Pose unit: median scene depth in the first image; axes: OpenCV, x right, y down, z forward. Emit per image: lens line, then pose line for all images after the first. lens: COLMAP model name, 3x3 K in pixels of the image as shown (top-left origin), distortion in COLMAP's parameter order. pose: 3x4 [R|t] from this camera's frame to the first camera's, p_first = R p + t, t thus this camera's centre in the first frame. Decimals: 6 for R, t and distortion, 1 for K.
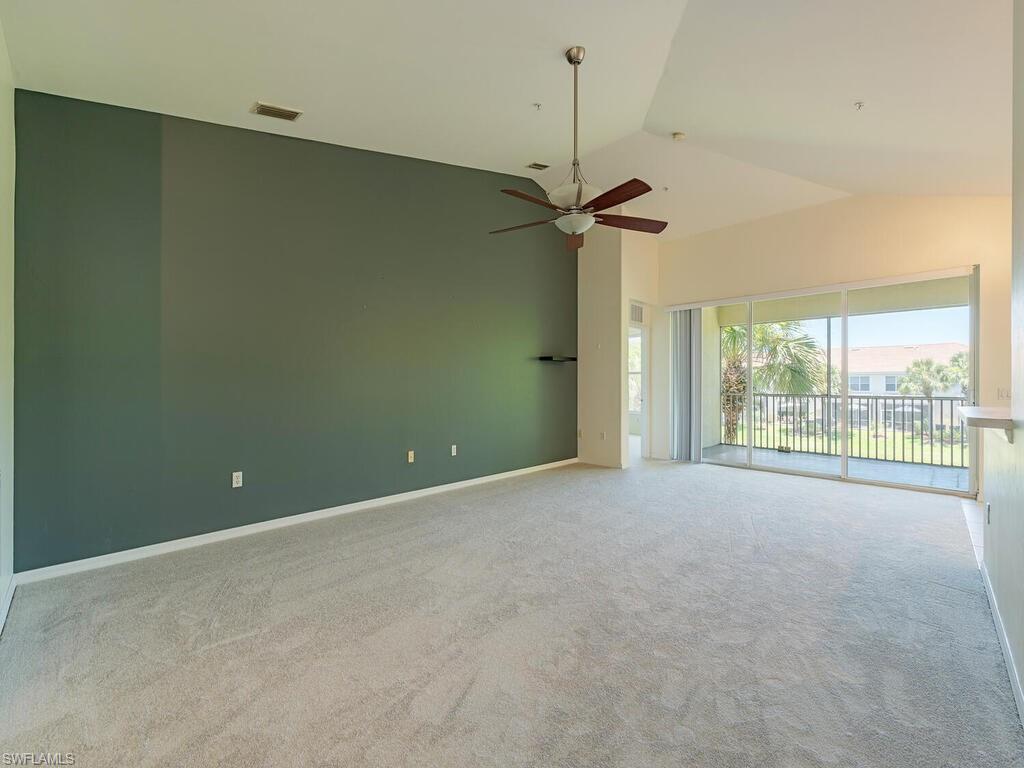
lens RADIAL K [[421.4, 0, 512.2], [0, 421.4, 384.6], [0, 0, 1]] dist [0.008637, 0.000087]
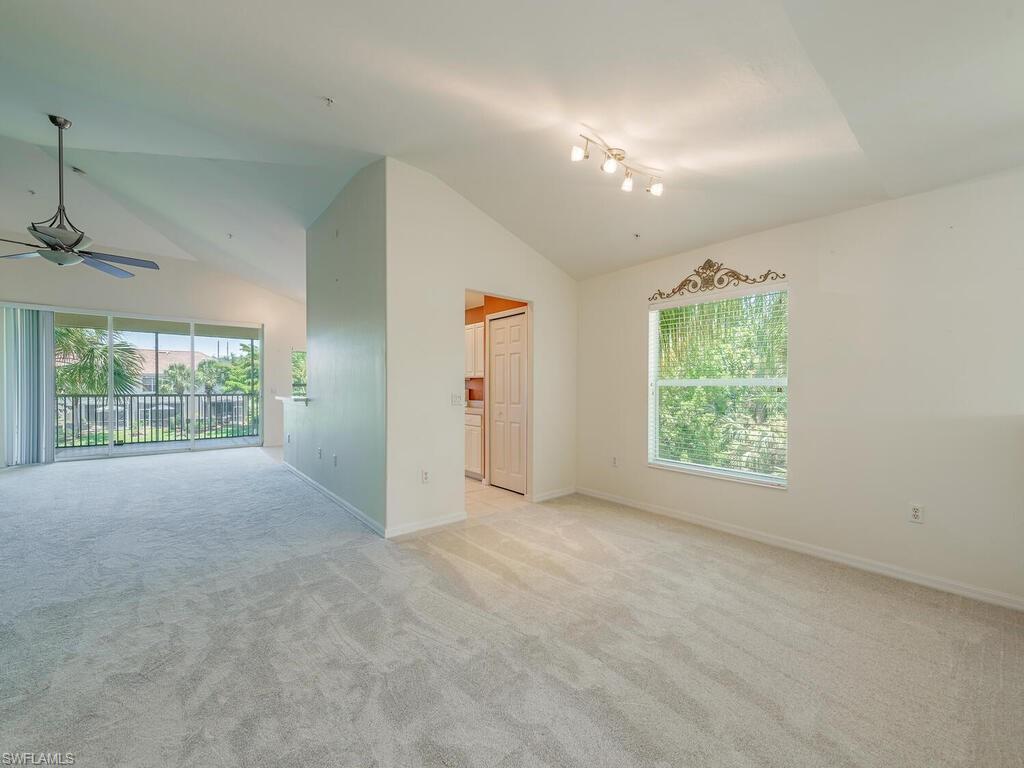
lens RADIAL K [[421.4, 0, 517.2], [0, 421.4, 386.5], [0, 0, 1]] dist [0.008637, 0.000087]
pose [[0.099110, -0.001780, 0.995075, -0.294010], [-0.000868, 0.999998, 0.001875, -0.001266], [-0.995076, -0.001050, 0.099108, -0.139919]]
